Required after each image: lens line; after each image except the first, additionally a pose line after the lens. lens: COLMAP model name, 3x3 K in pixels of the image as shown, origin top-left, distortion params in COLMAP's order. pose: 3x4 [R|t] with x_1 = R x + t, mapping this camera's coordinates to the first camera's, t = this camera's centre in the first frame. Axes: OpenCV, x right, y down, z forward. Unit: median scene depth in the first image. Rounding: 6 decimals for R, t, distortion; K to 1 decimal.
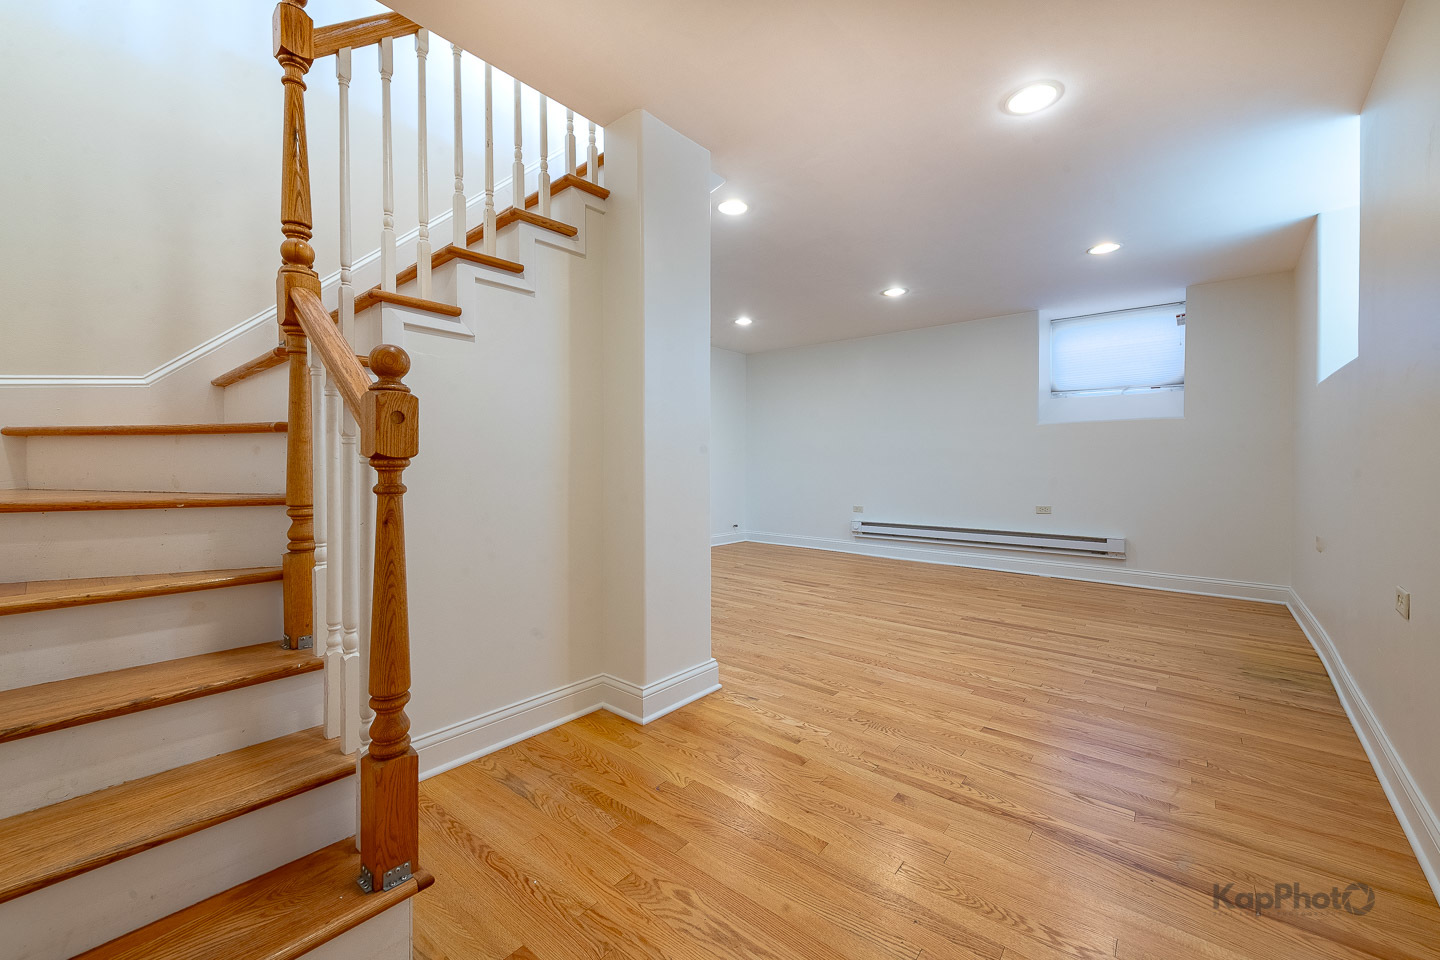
lens RADIAL K [[587.2, 0, 745.2], [0, 587.2, 449.9], [0, 0, 1]] dist [0.002649, 0.000182]
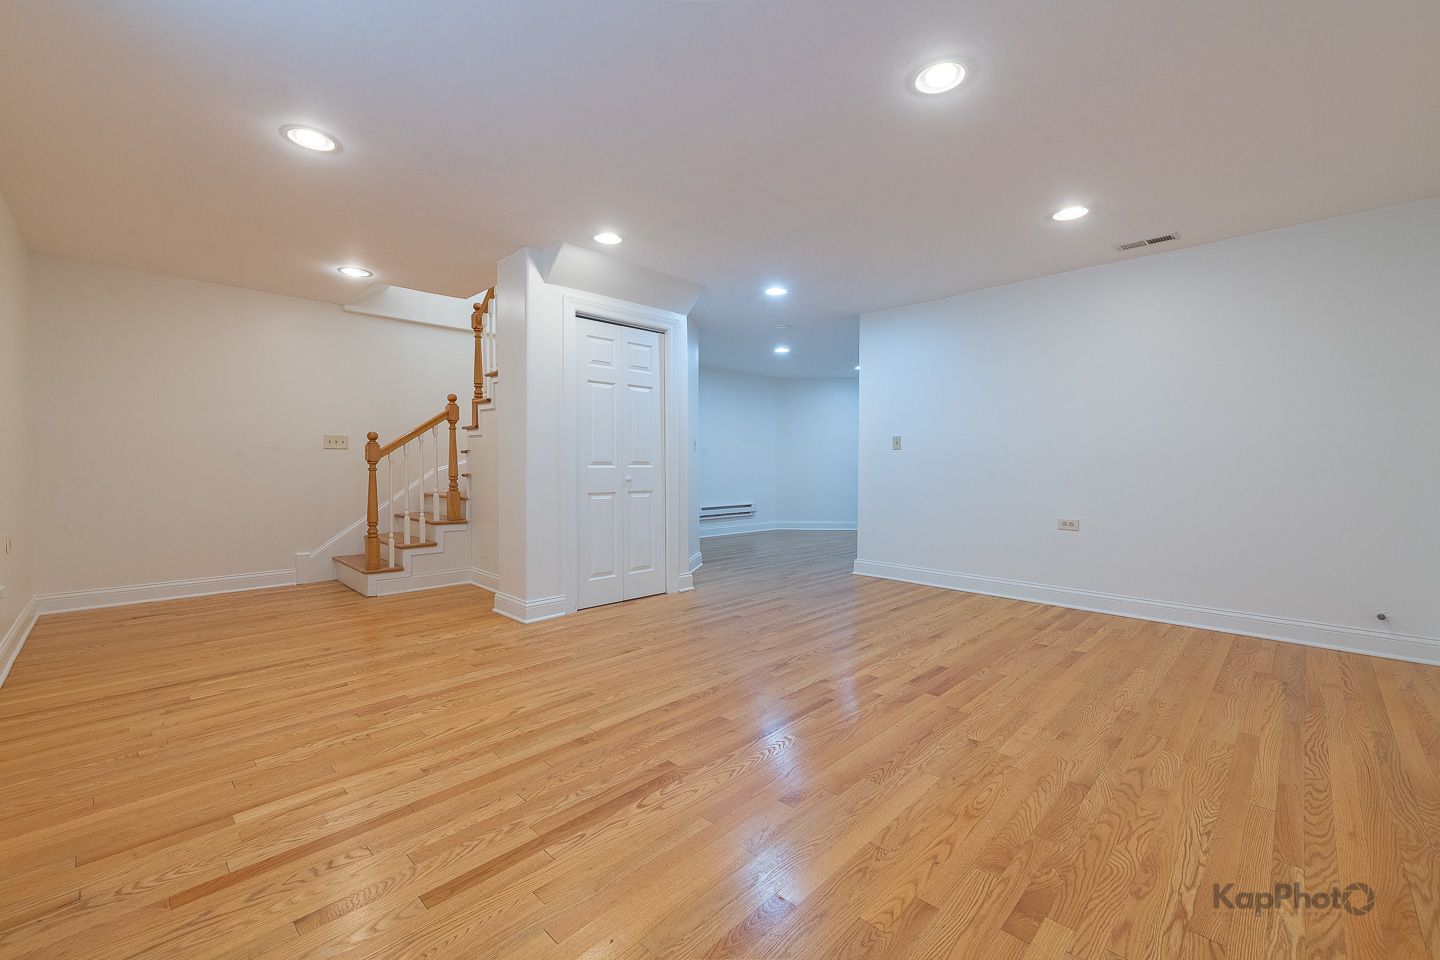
lens RADIAL K [[587.2, 0, 745.2], [0, 587.2, 449.9], [0, 0, 1]] dist [0.002649, 0.000182]
pose [[-0.086405, -0.021705, -0.996024, 1.340677], [0.013400, 0.999647, -0.022946, 0.026234], [0.996170, -0.015329, -0.086084, 1.667778]]
